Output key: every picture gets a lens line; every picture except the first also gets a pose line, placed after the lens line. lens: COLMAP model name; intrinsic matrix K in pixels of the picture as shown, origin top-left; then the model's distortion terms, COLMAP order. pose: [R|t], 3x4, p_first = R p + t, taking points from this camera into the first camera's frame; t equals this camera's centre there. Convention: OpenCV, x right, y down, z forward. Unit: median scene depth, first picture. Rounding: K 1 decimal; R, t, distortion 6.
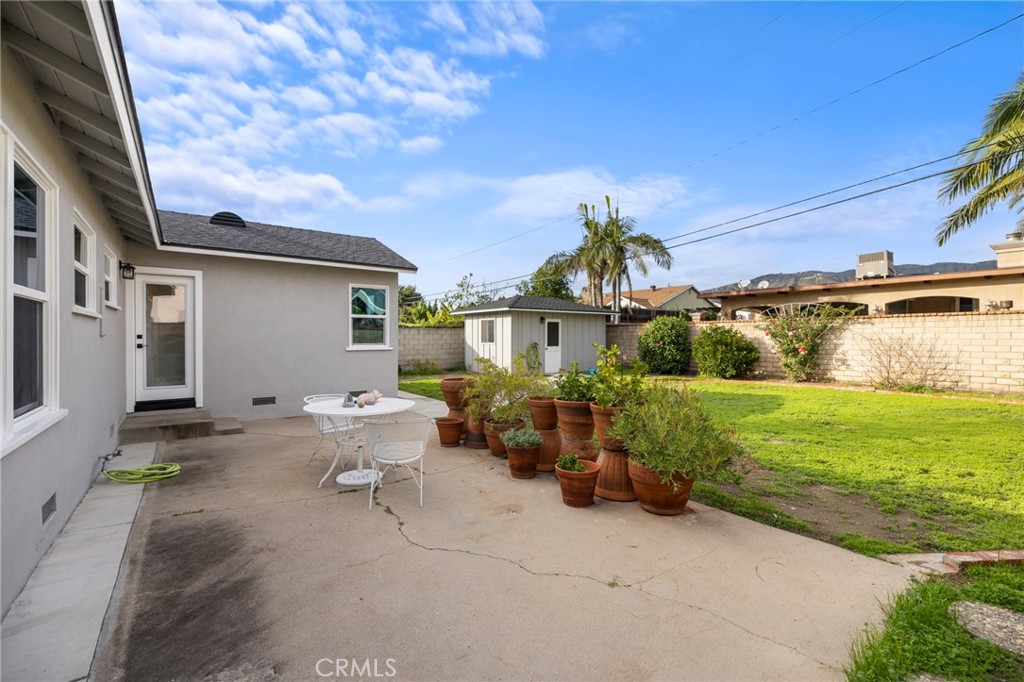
lens RADIAL K [[439.0, 0, 499.0], [0, 439.0, 340.3], [0, 0, 1]] dist [0.003014, -0.000523]
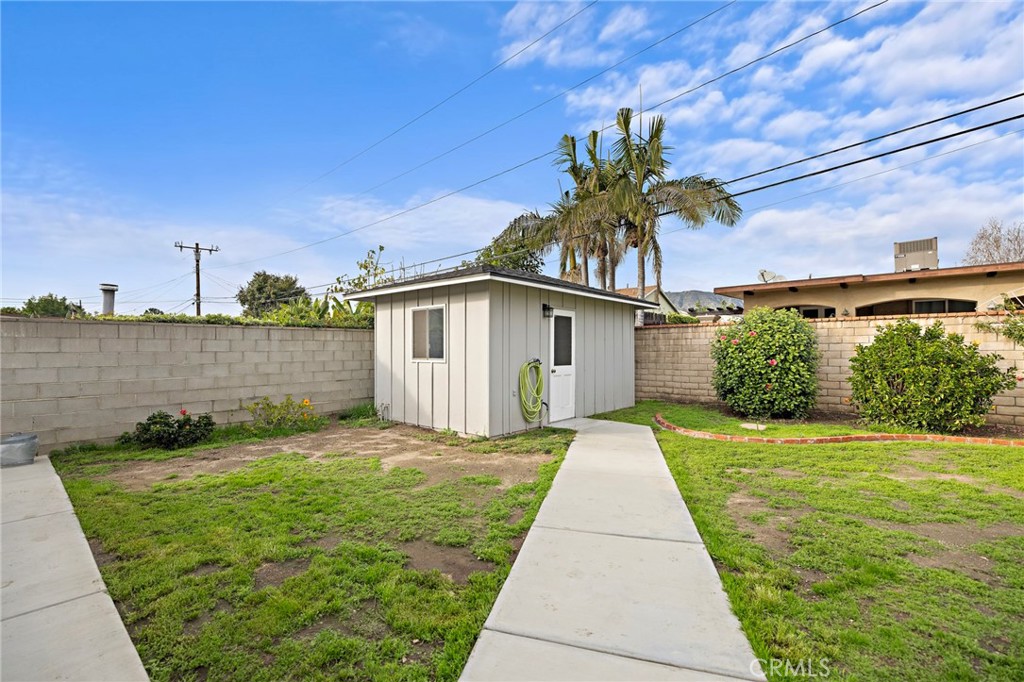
lens RADIAL K [[439.0, 0, 510.3], [0, 439.0, 349.5], [0, 0, 1]] dist [0.003014, -0.000523]
pose [[0.972236, -0.000397, 0.234002, -0.053990], [0.001937, 0.999978, -0.006352, -0.001428], [-0.233994, 0.006629, 0.972215, 0.583800]]
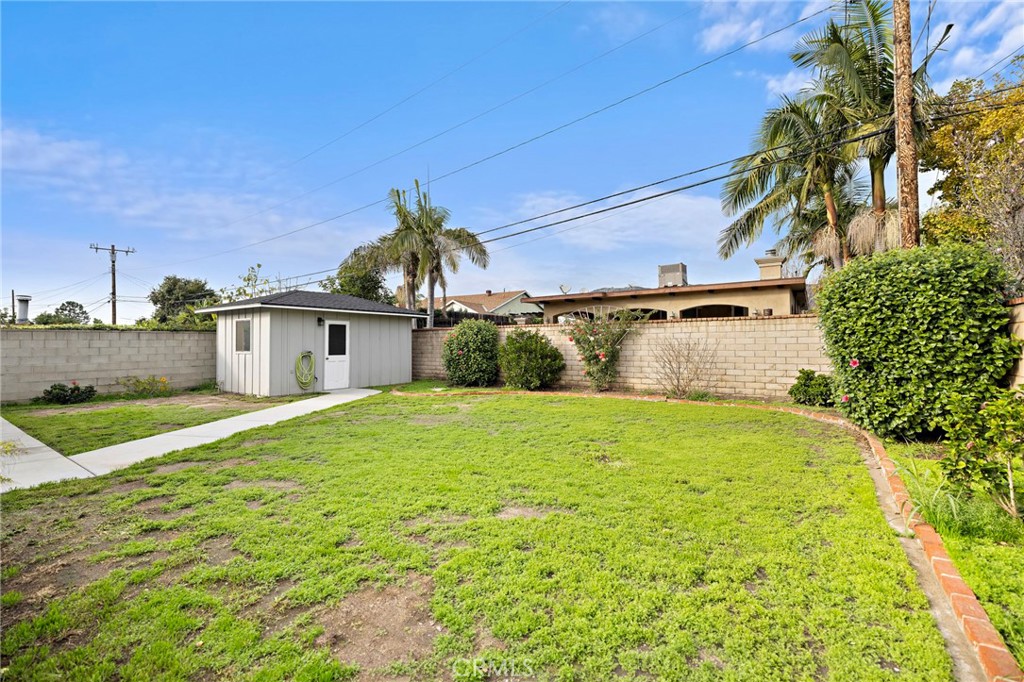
lens RADIAL K [[439.0, 0, 508.0], [0, 439.0, 339.6], [0, 0, 1]] dist [0.003014, -0.000523]
pose [[0.944317, -0.000324, 0.329036, 0.166701], [0.005766, 0.999862, -0.015565, -0.000381], [-0.328986, 0.016595, 0.944189, 0.166033]]
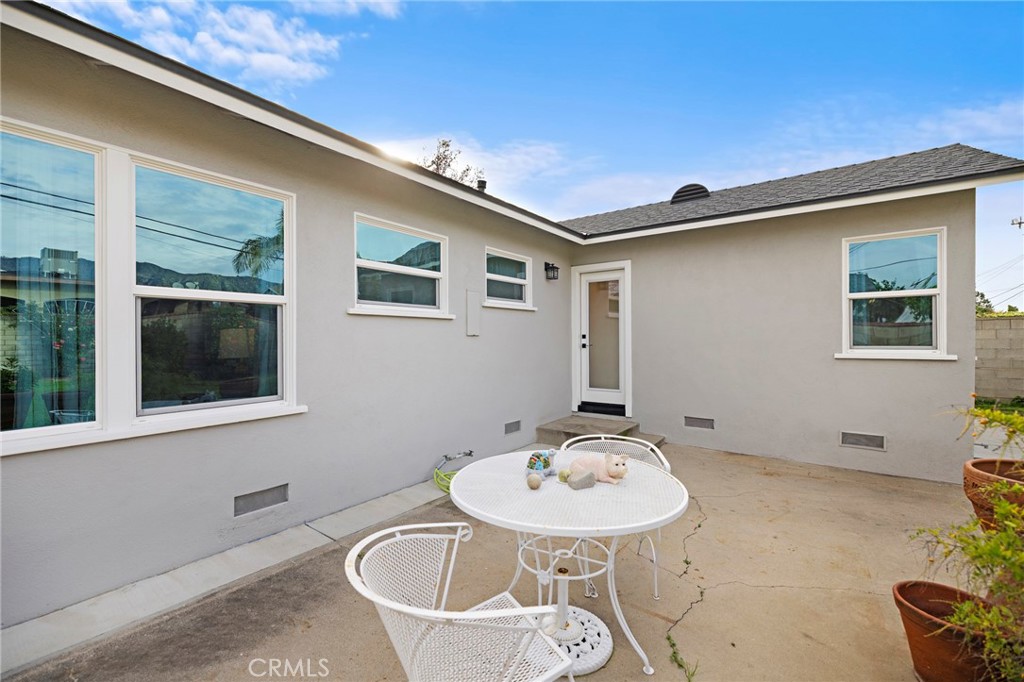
lens RADIAL K [[439.0, 0, 507.4], [0, 439.0, 338.4], [0, 0, 1]] dist [0.003014, -0.000523]
pose [[0.314709, -0.003365, -0.949182, 0.032350], [-0.000992, 0.999992, -0.003874, 0.000122], [0.949188, 0.002160, 0.314703, 0.240943]]
